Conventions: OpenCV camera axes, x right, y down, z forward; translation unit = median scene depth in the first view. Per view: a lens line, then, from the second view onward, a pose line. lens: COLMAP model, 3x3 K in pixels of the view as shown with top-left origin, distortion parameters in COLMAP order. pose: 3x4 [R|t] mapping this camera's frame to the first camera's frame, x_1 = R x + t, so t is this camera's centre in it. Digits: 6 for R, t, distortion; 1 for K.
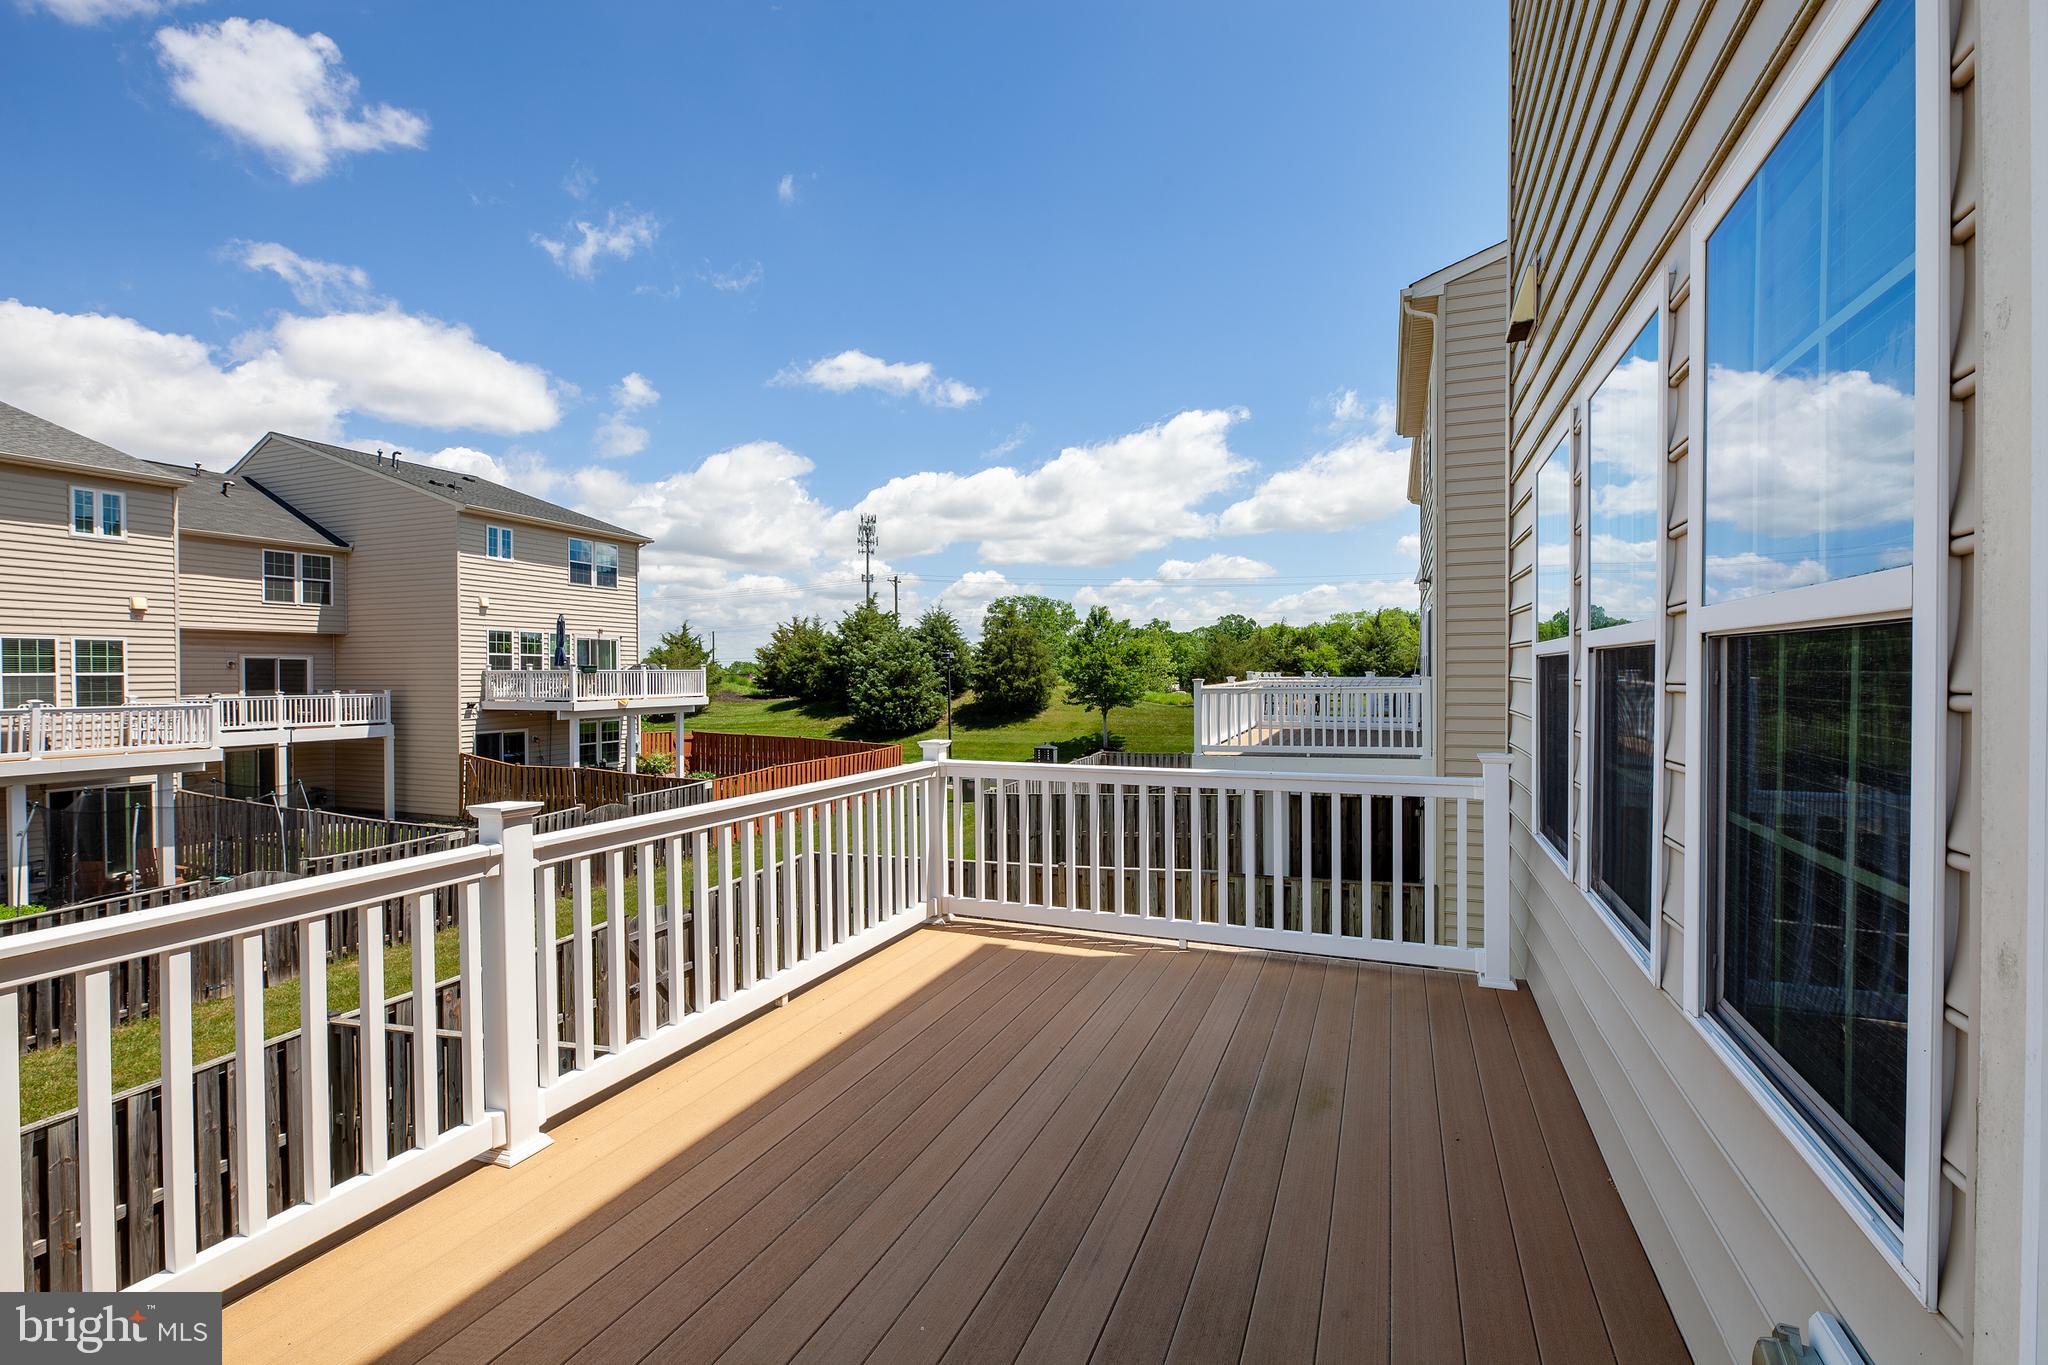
lens RADIAL K [[917.0, 0, 1022.1], [0, 917.0, 685.8], [0, 0, 1]] dist [0.002601, 0.000711]
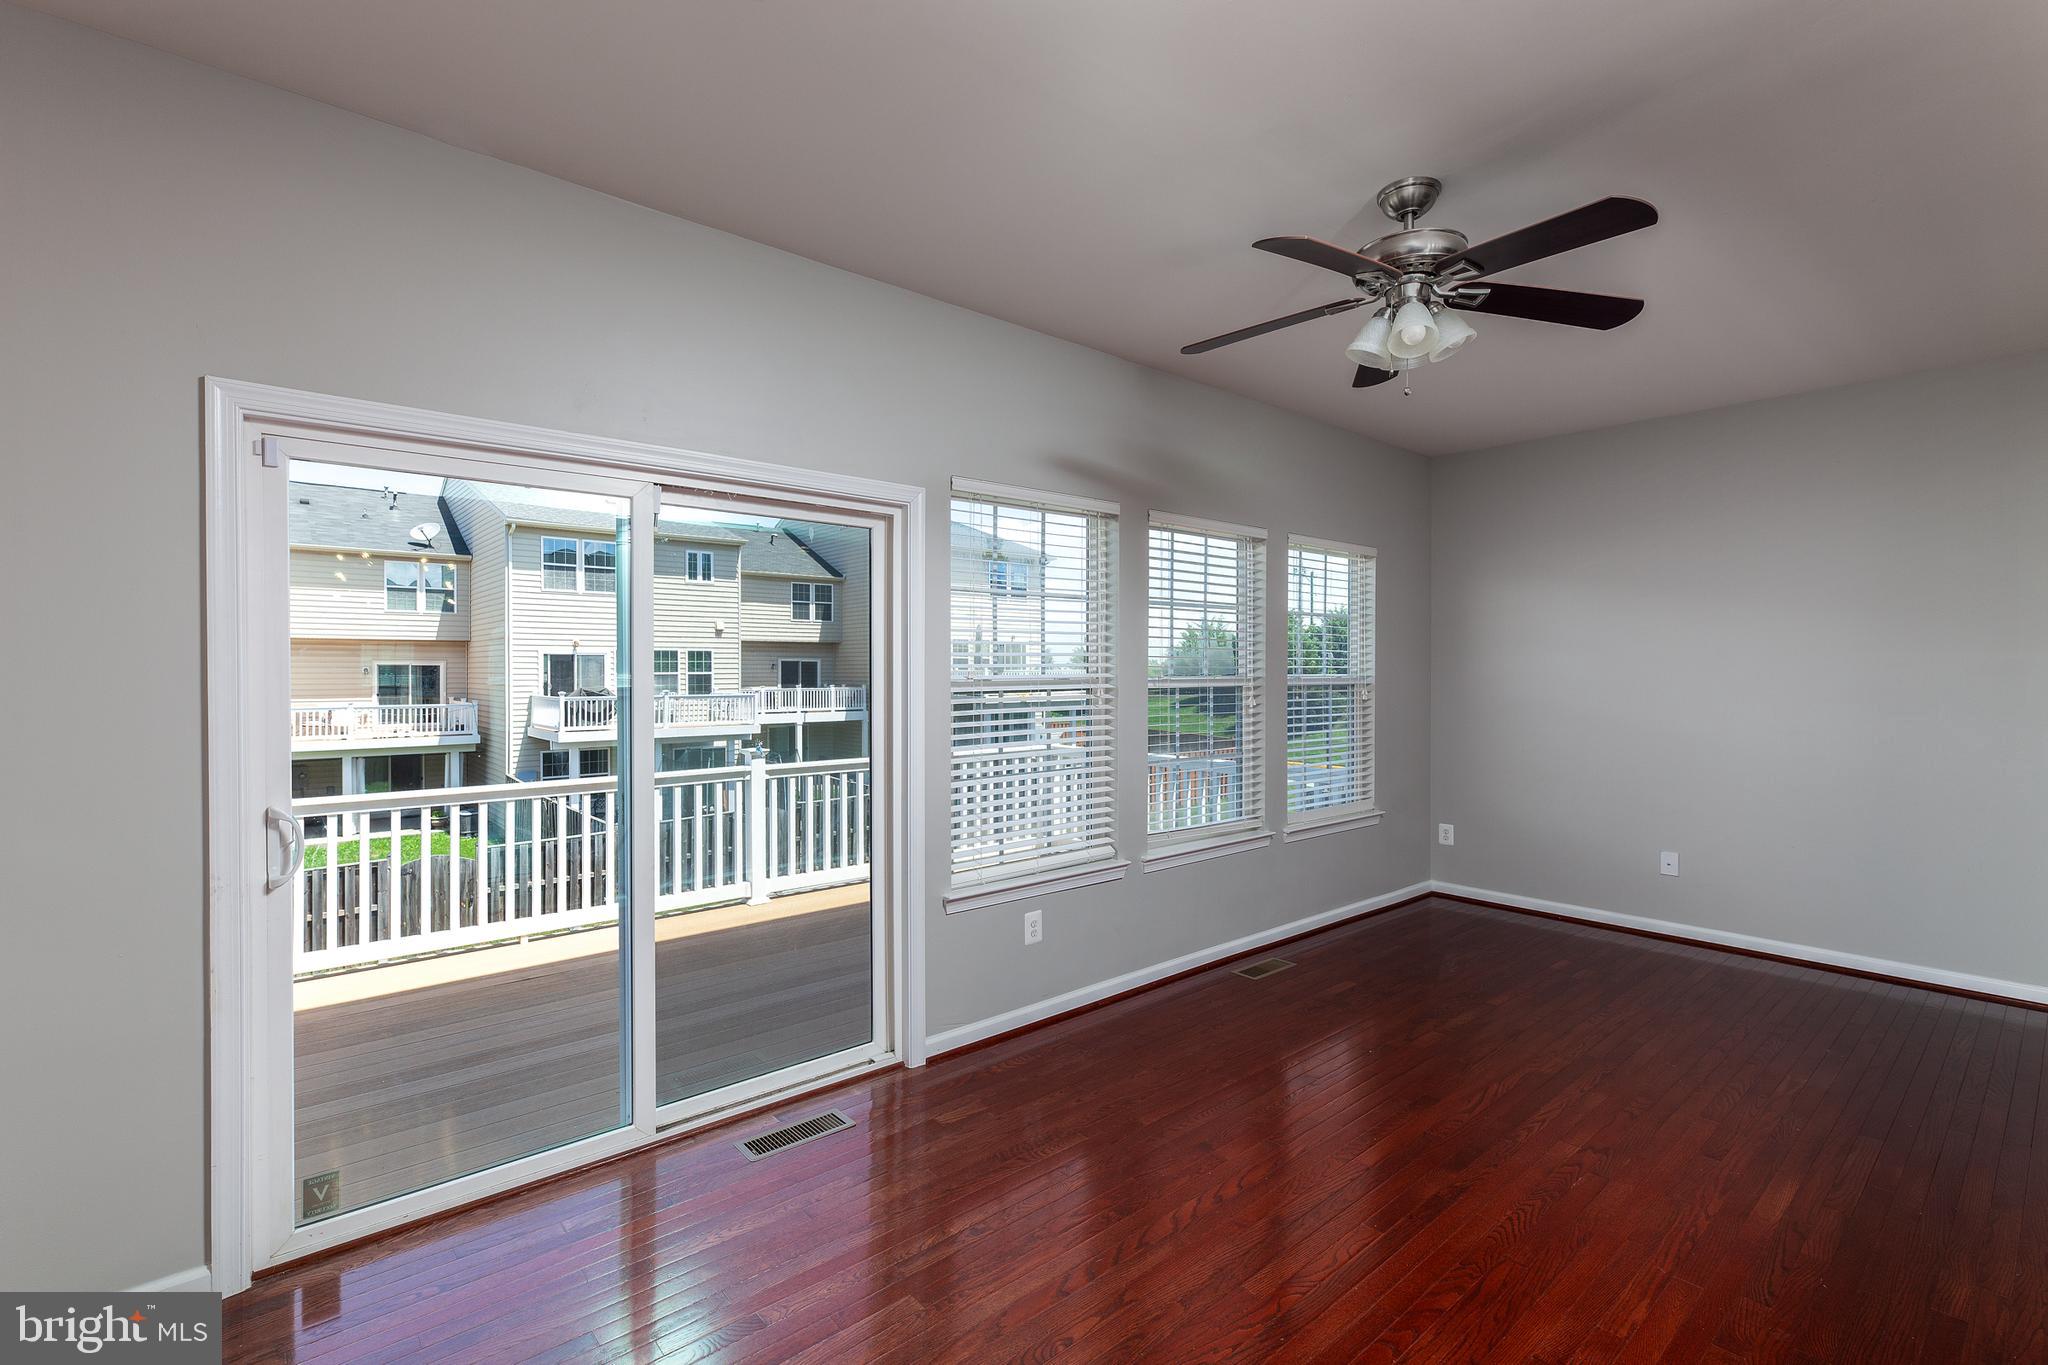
lens RADIAL K [[917.0, 0, 1022.4], [0, 917.0, 681.1], [0, 0, 1]] dist [0.002601, 0.000711]
pose [[0.891967, 0.008529, -0.452020, 0.143741], [-0.008589, 0.999961, 0.001918, -0.006687], [0.452019, 0.002171, 0.892006, -0.098409]]
